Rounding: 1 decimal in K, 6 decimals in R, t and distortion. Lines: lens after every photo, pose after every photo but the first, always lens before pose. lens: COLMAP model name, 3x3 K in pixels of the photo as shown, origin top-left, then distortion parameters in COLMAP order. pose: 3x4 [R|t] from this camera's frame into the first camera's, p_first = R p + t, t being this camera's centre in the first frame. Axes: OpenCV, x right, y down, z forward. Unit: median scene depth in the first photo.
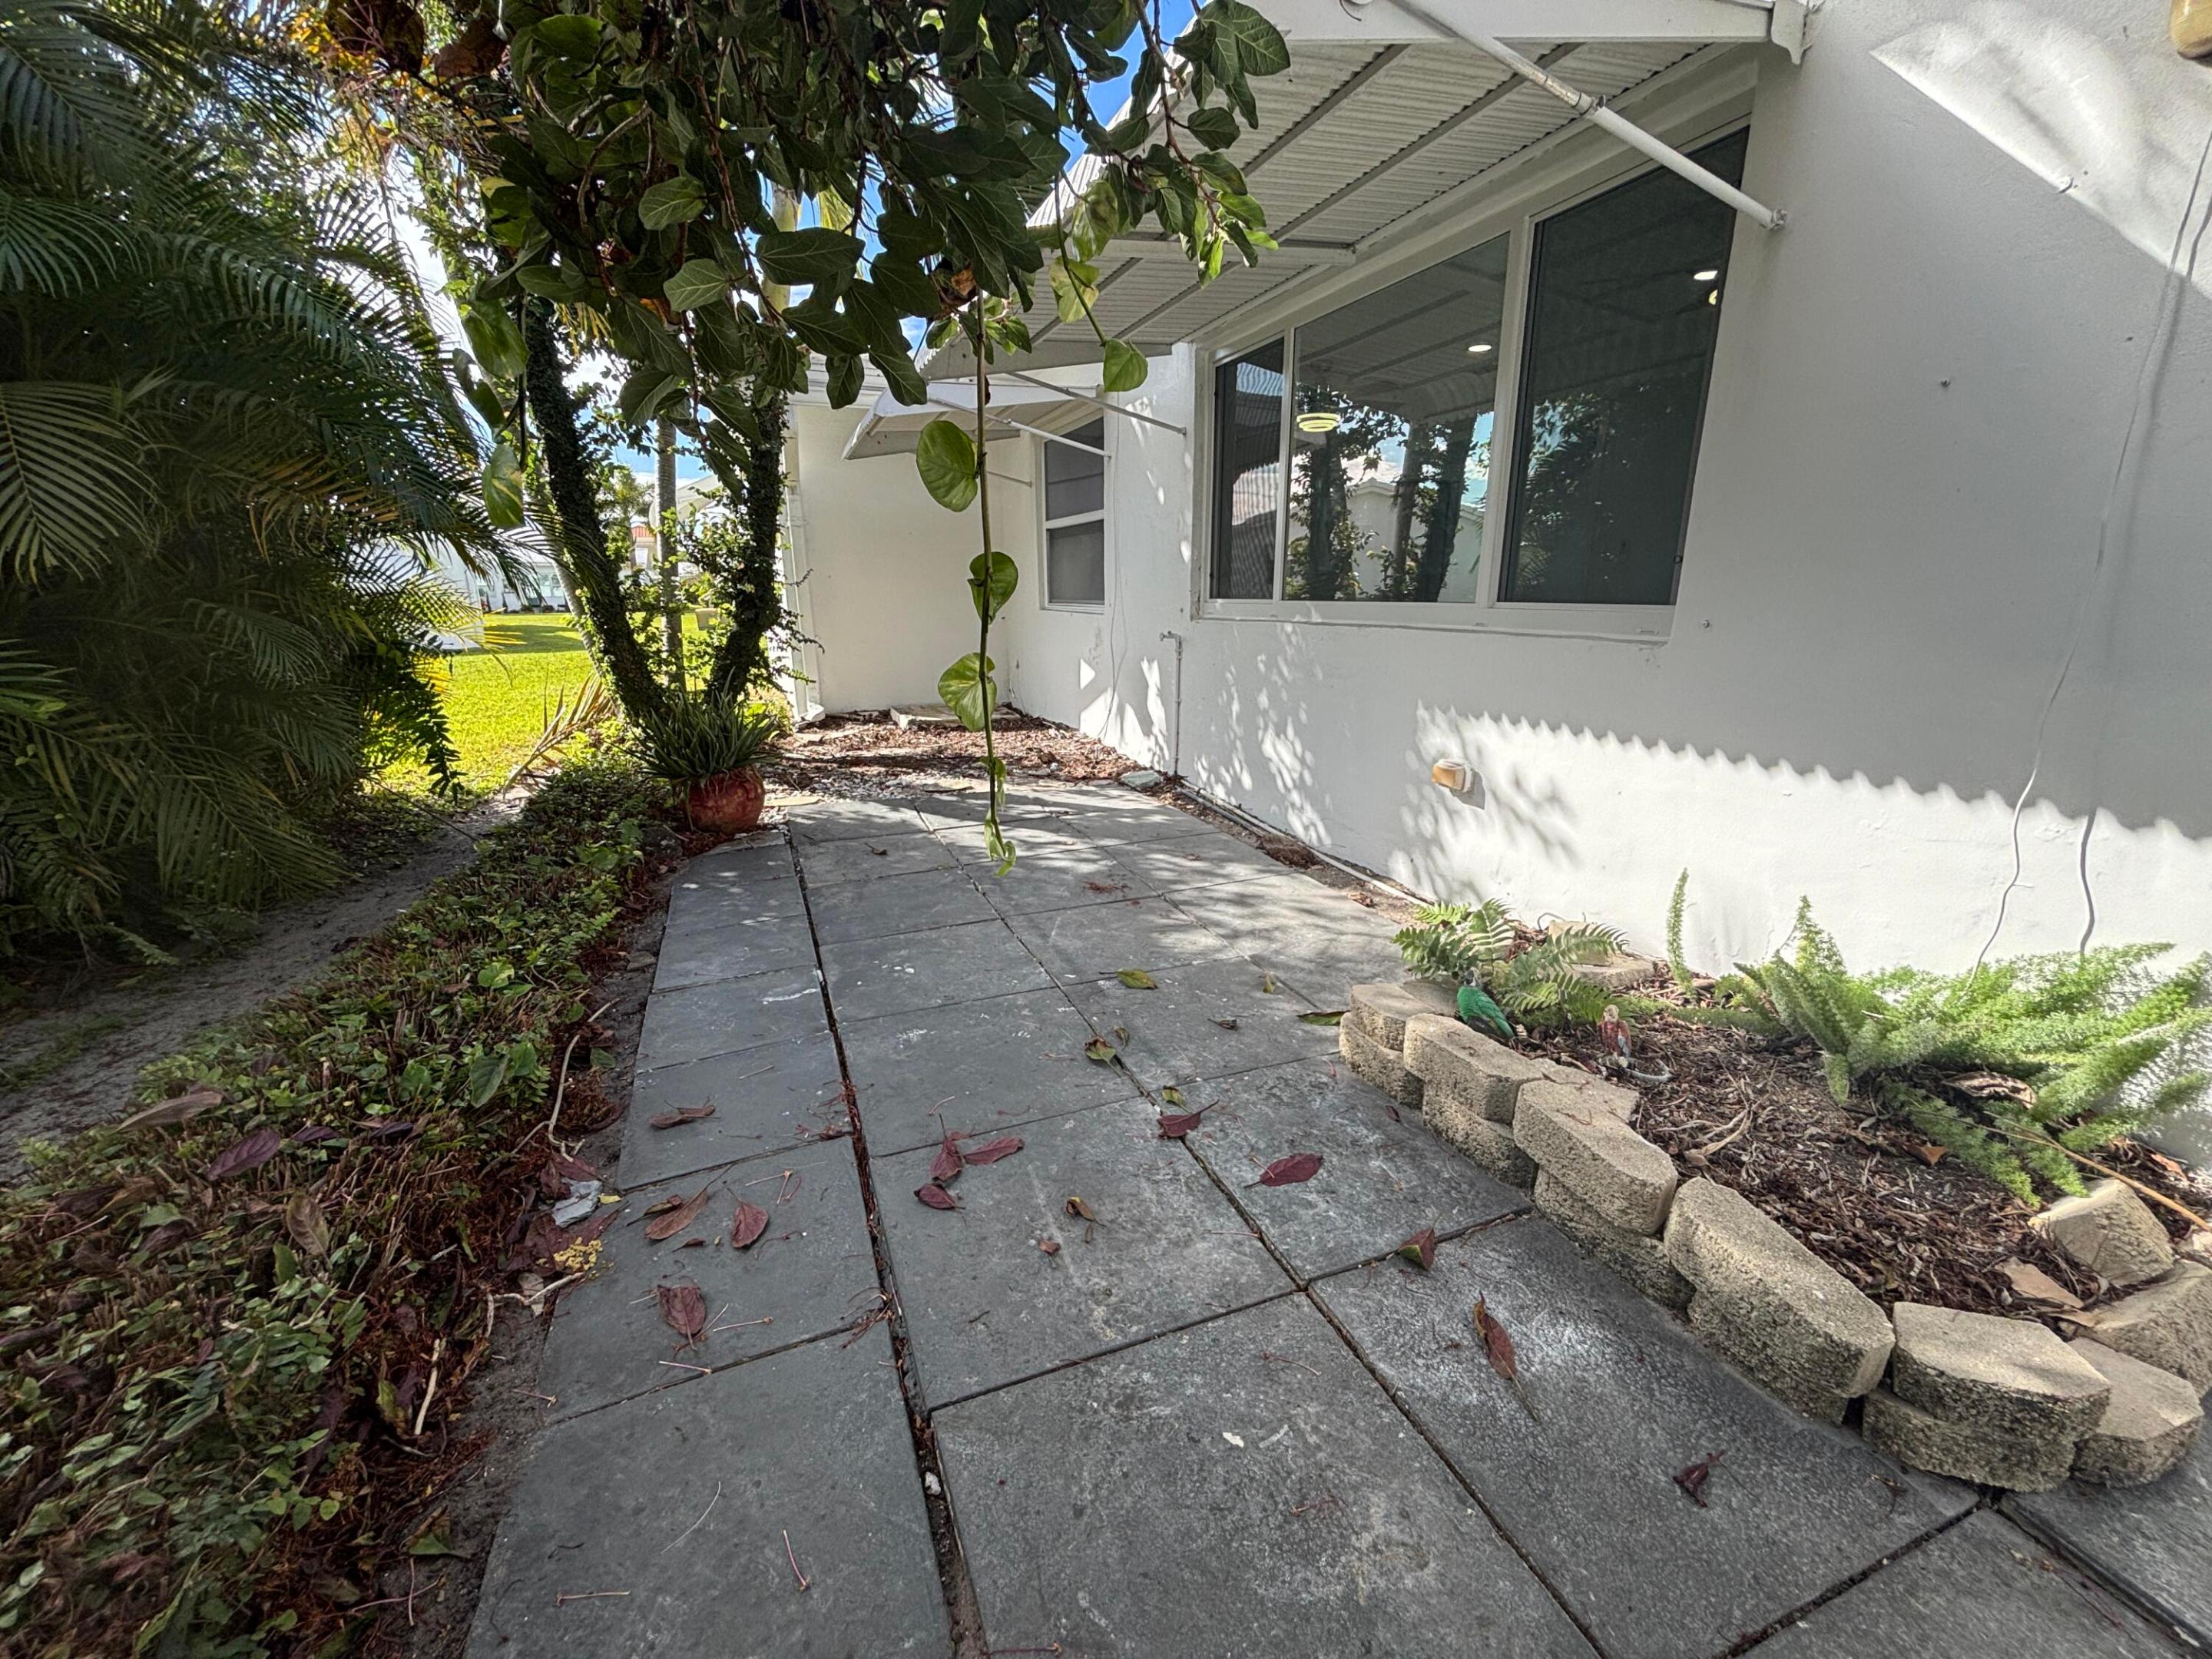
lens RADIAL K [[893.5, 0, 1095.8], [0, 893.5, 842.2], [0, 0, 1]] dist [0.000139, 0.000131]
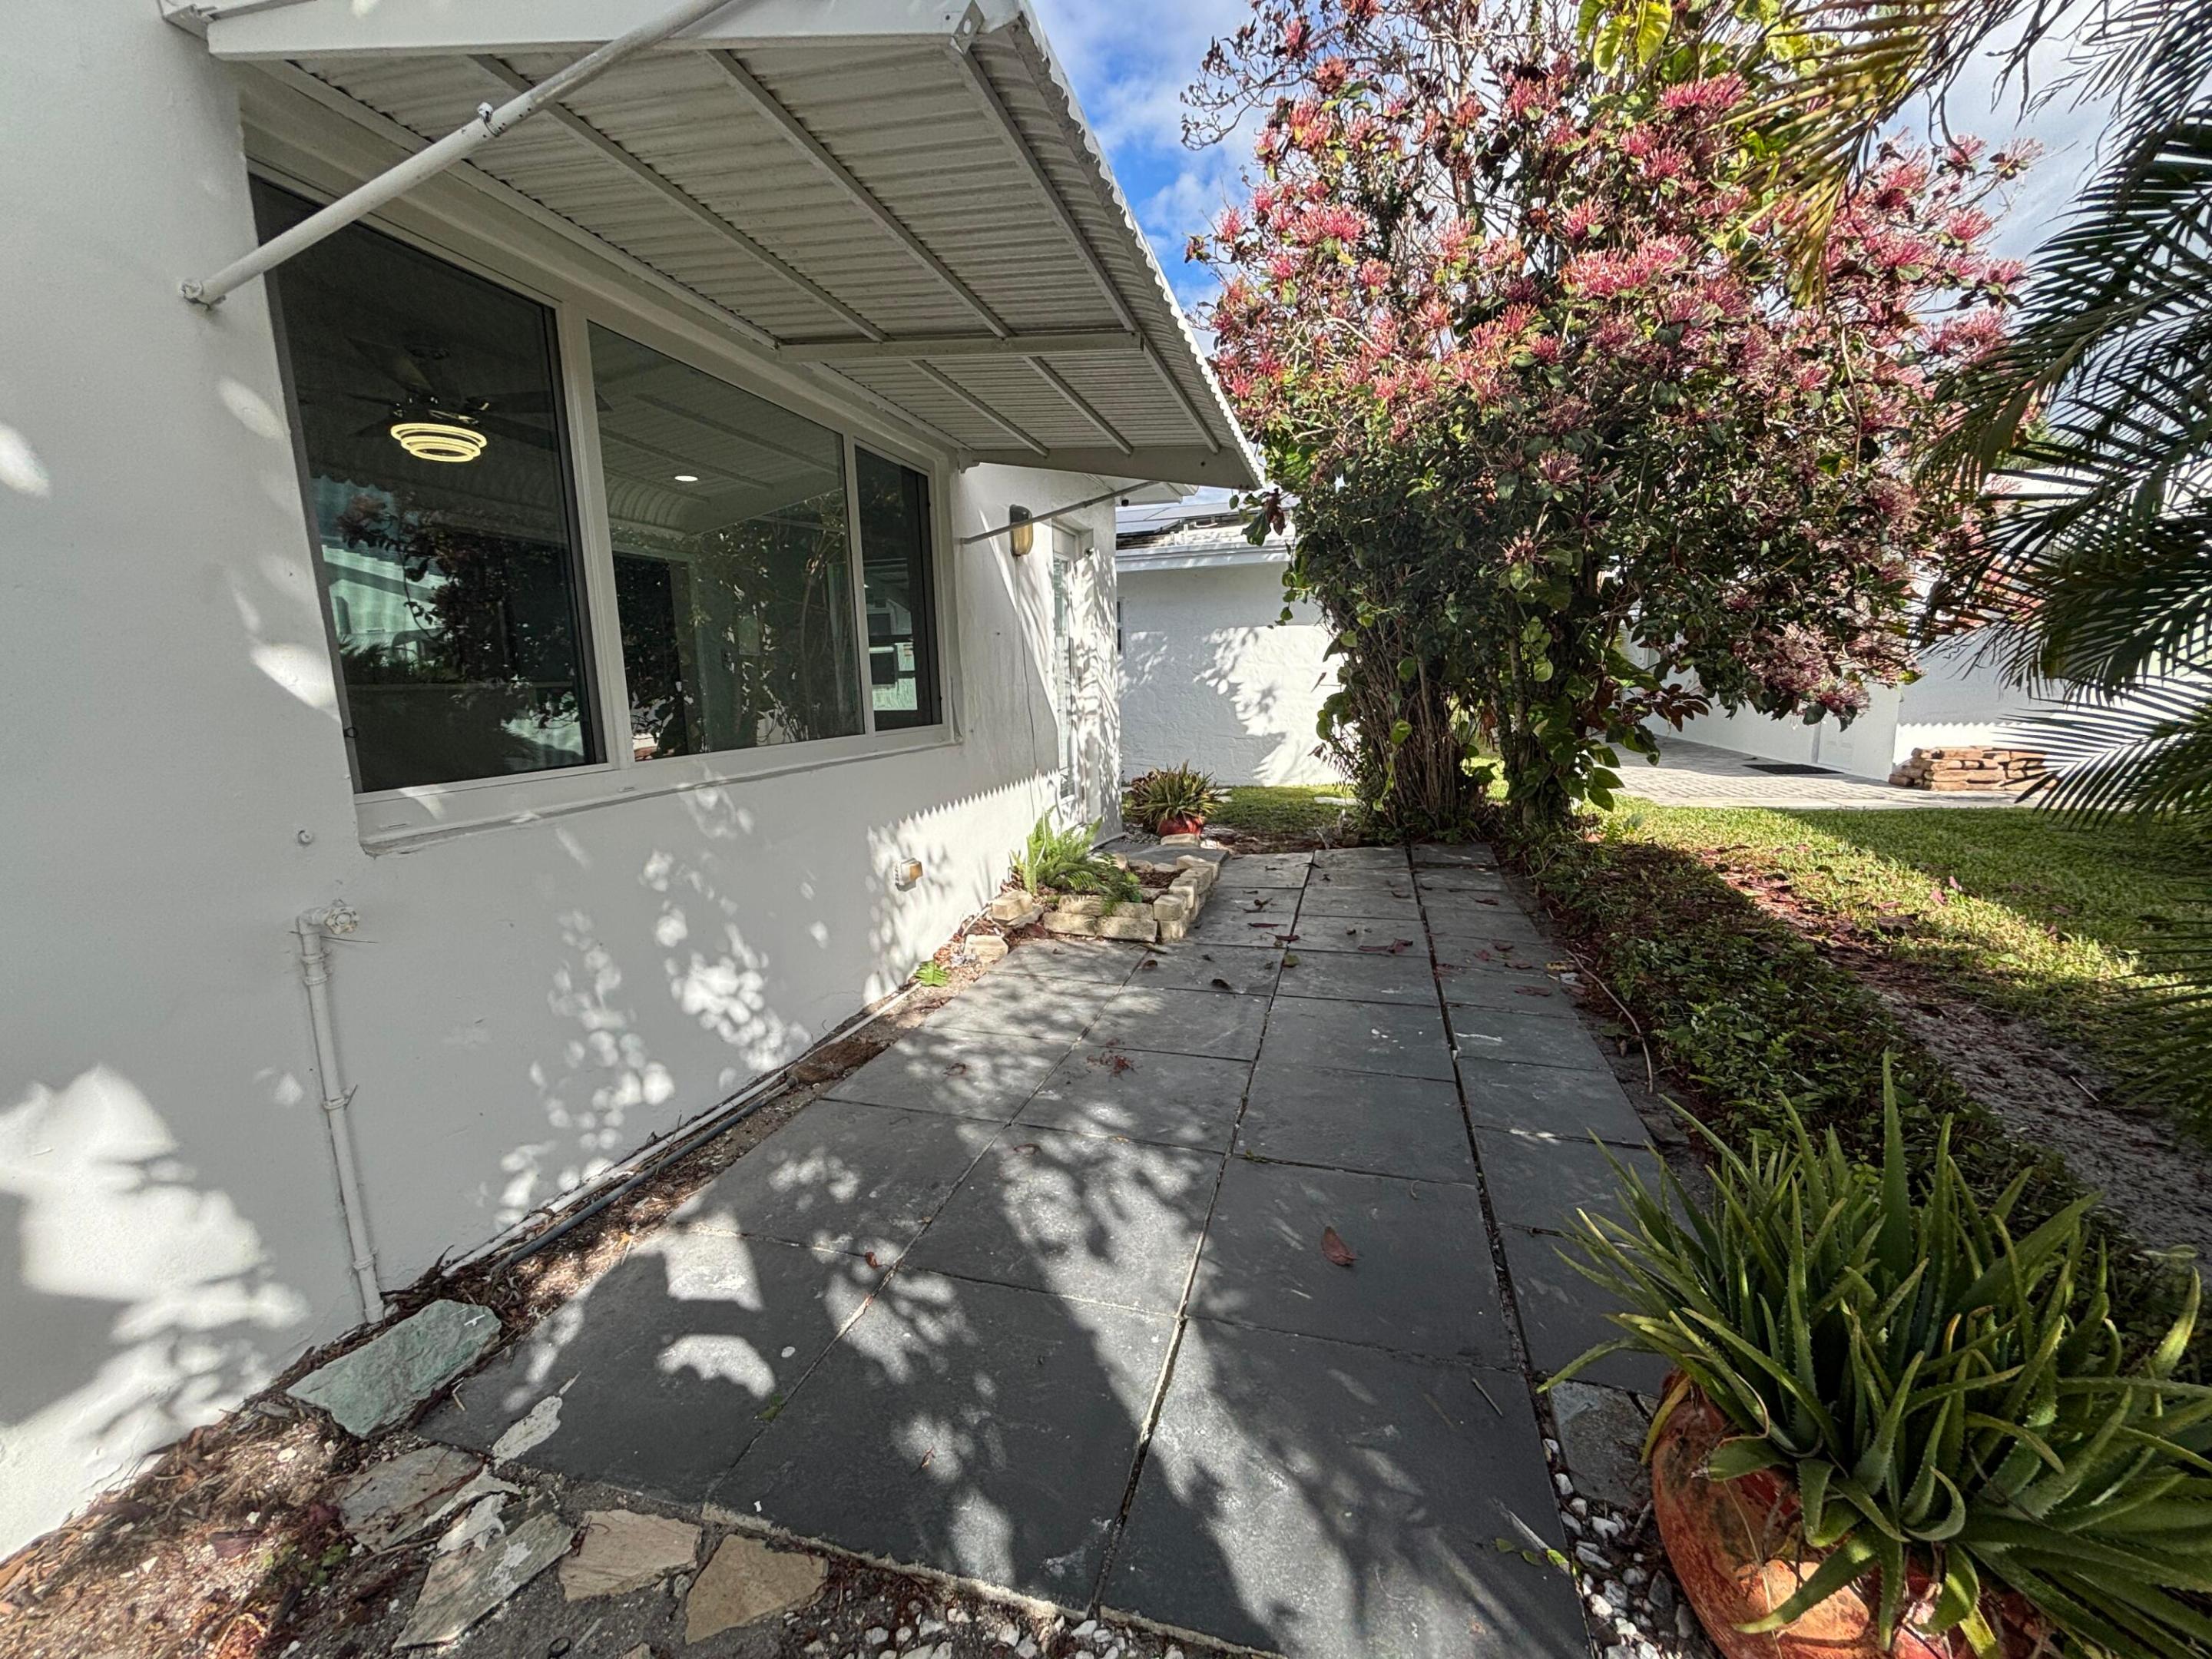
lens RADIAL K [[893.5, 0, 1095.8], [0, 893.5, 842.2], [0, 0, 1]] dist [0.000139, 0.000131]
pose [[-0.791430, -0.085593, 0.605237, -0.450213], [0.194137, 0.903685, 0.381661, -0.448174], [-0.579611, 0.419556, -0.698587, 1.436657]]
